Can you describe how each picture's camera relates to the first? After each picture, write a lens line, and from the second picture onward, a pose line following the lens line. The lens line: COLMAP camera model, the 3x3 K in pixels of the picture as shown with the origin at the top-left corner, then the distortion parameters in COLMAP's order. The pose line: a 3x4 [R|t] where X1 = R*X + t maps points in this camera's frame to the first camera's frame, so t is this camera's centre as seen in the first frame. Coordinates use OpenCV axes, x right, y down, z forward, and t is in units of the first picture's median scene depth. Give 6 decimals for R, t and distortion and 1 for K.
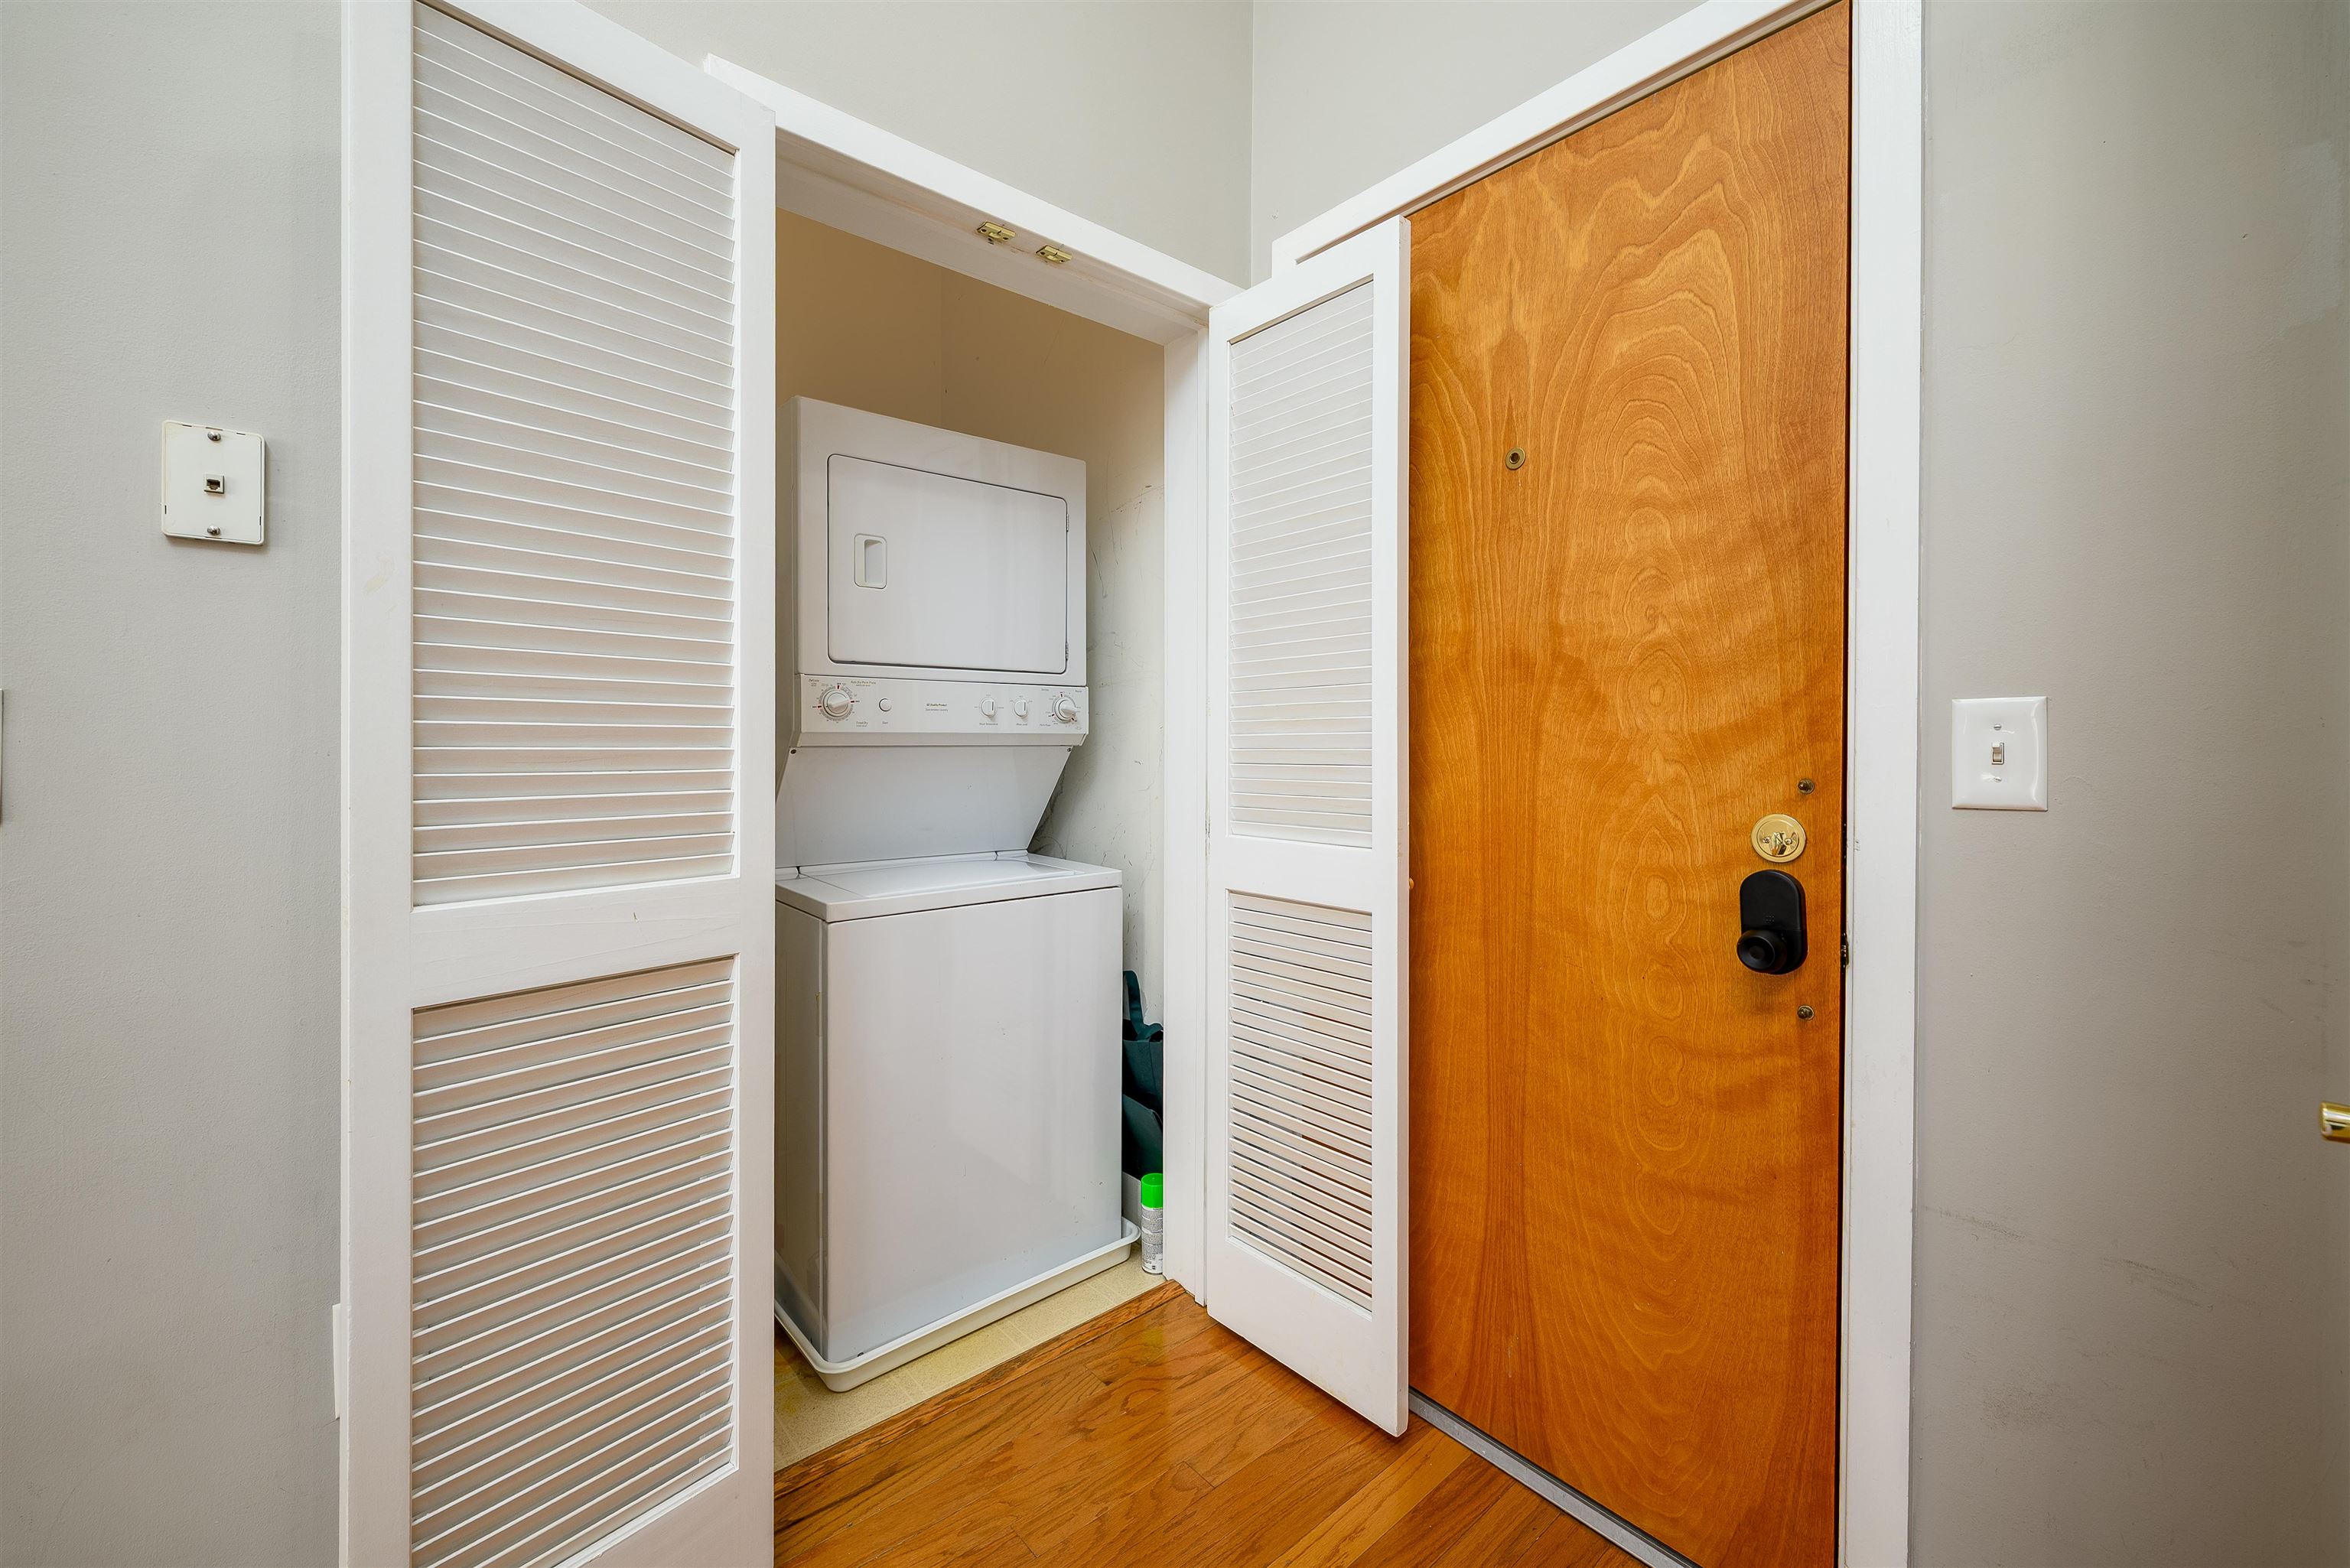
lens RADIAL K [[944.0, 0, 1175.5], [0, 944.0, 742.1], [0, 0, 1]] dist [-0.000902, 0.000141]
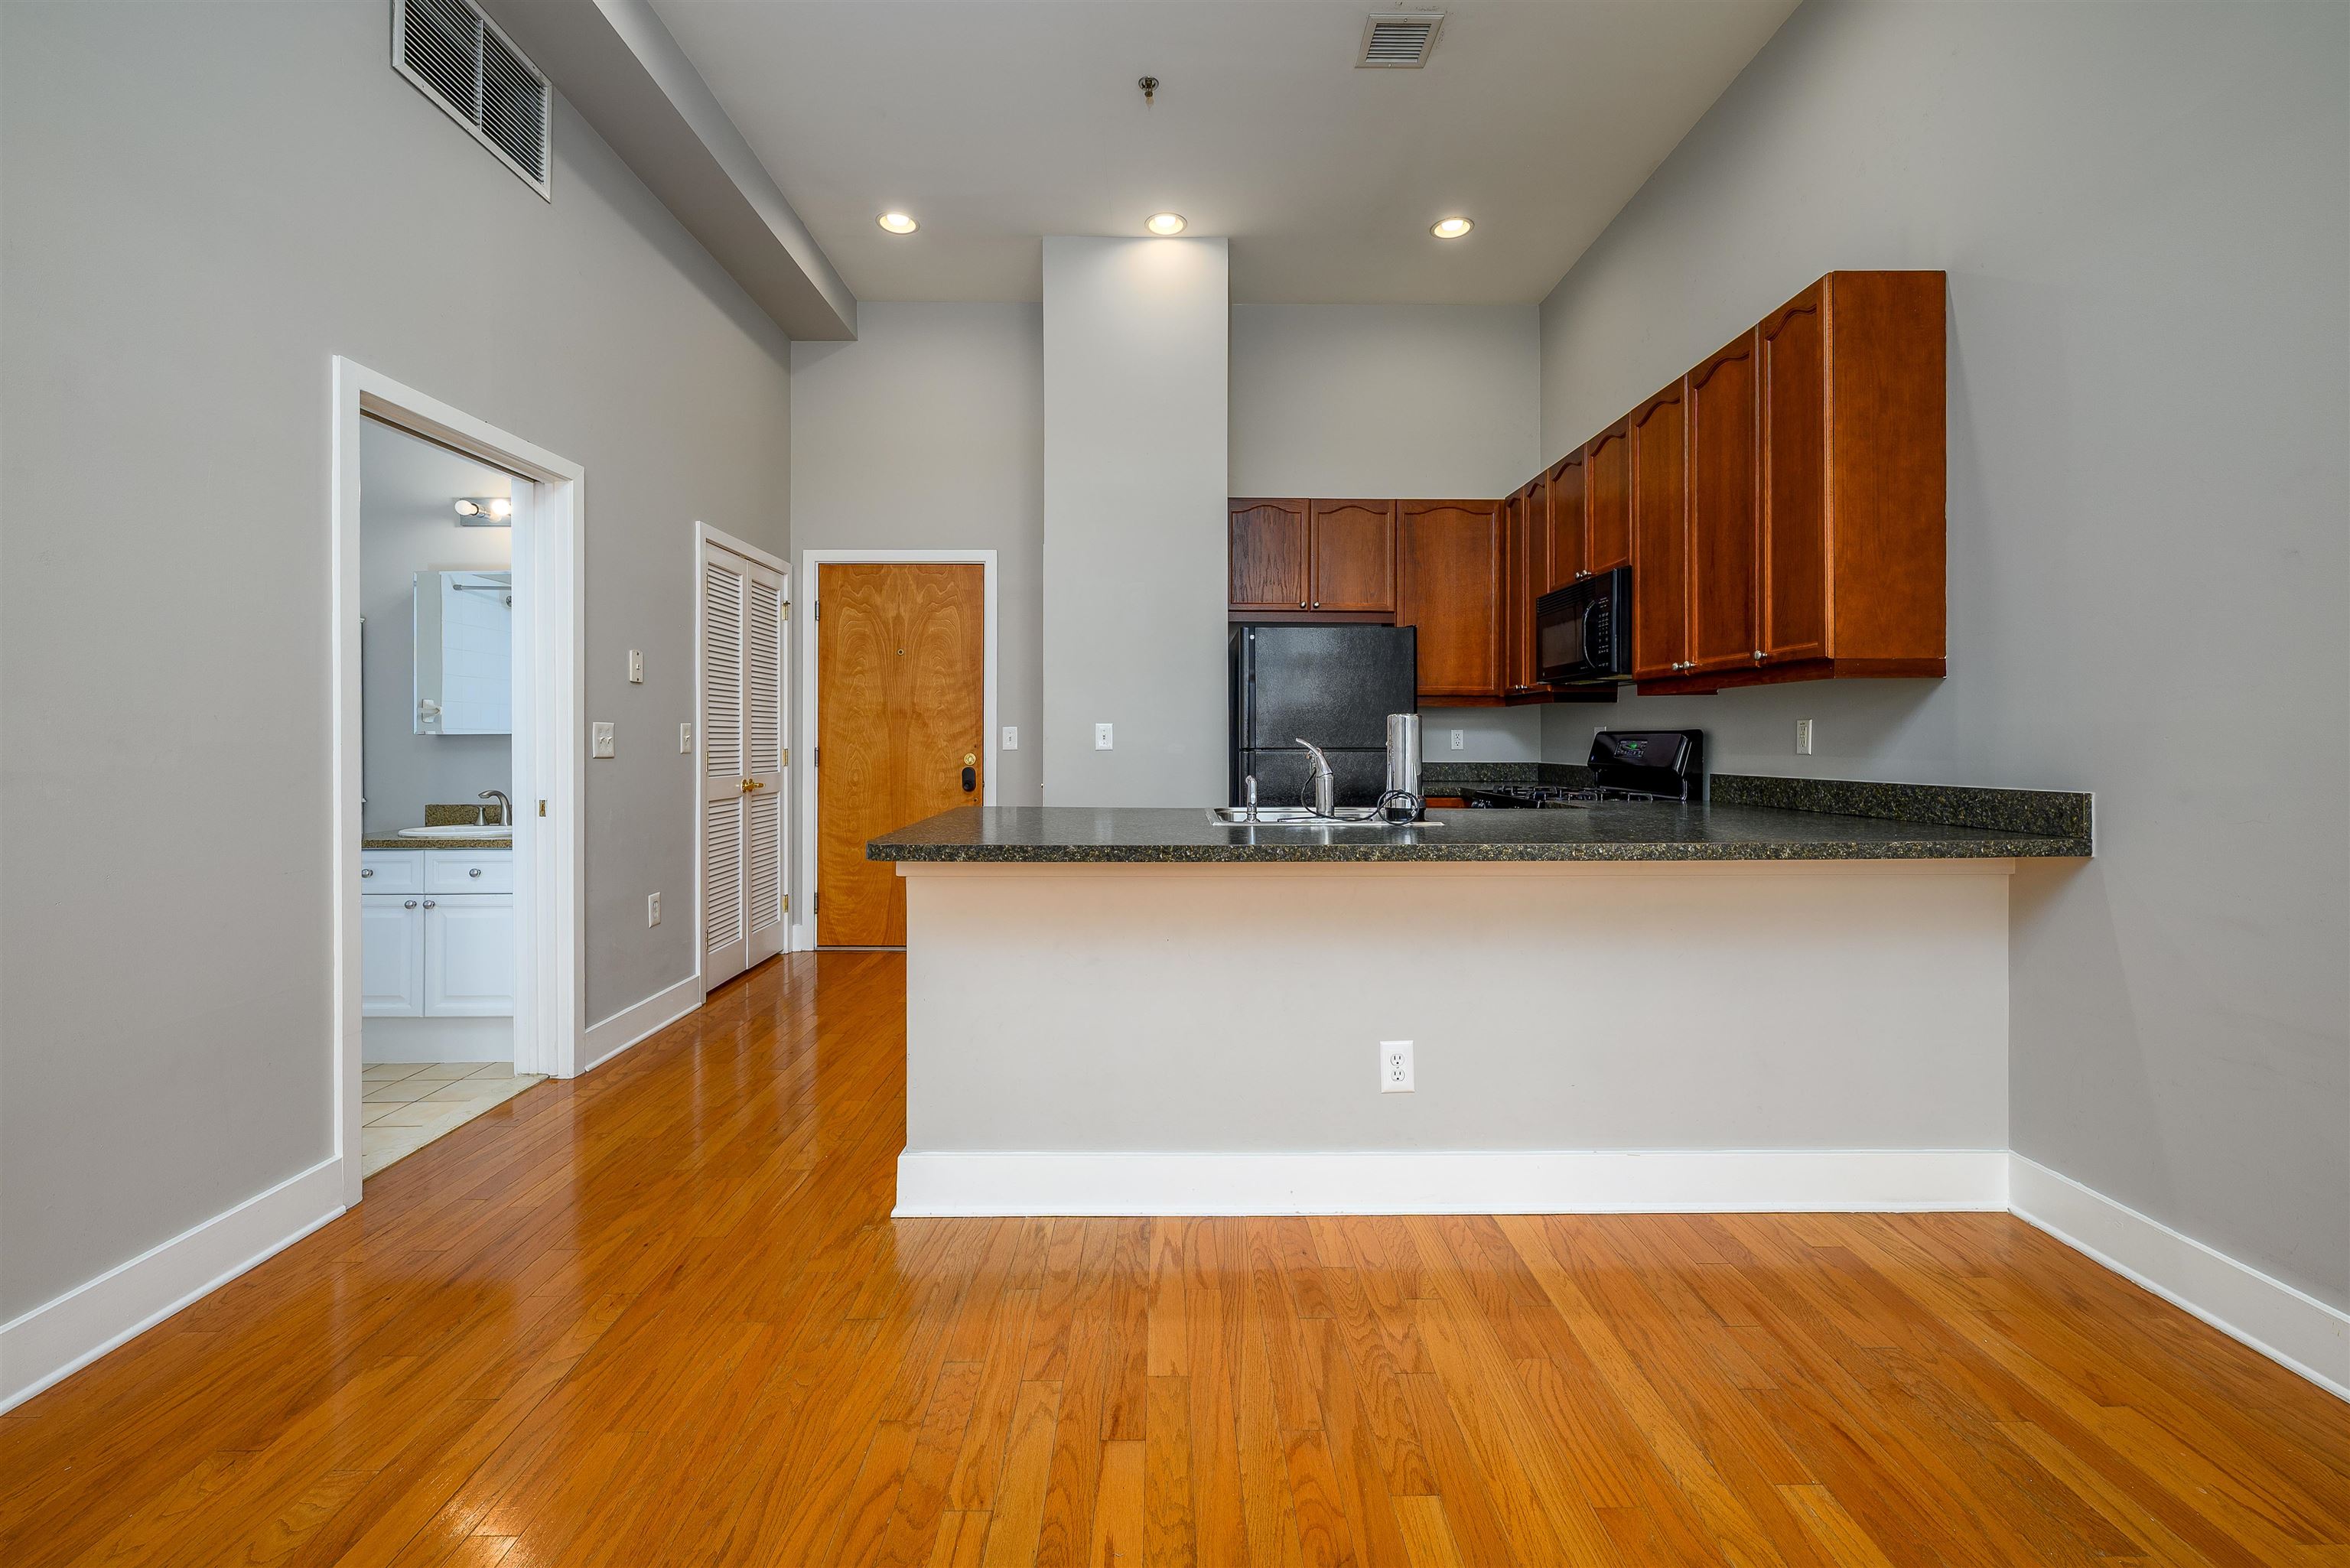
lens RADIAL K [[944.0, 0, 1175.5], [0, 944.0, 742.1], [0, 0, 1]] dist [-0.000902, 0.000141]
pose [[0.647044, -0.006286, 0.762427, -1.816955], [0.003333, 0.999980, 0.005416, 0.006515], [-0.762445, -0.000963, 0.647052, -2.224407]]
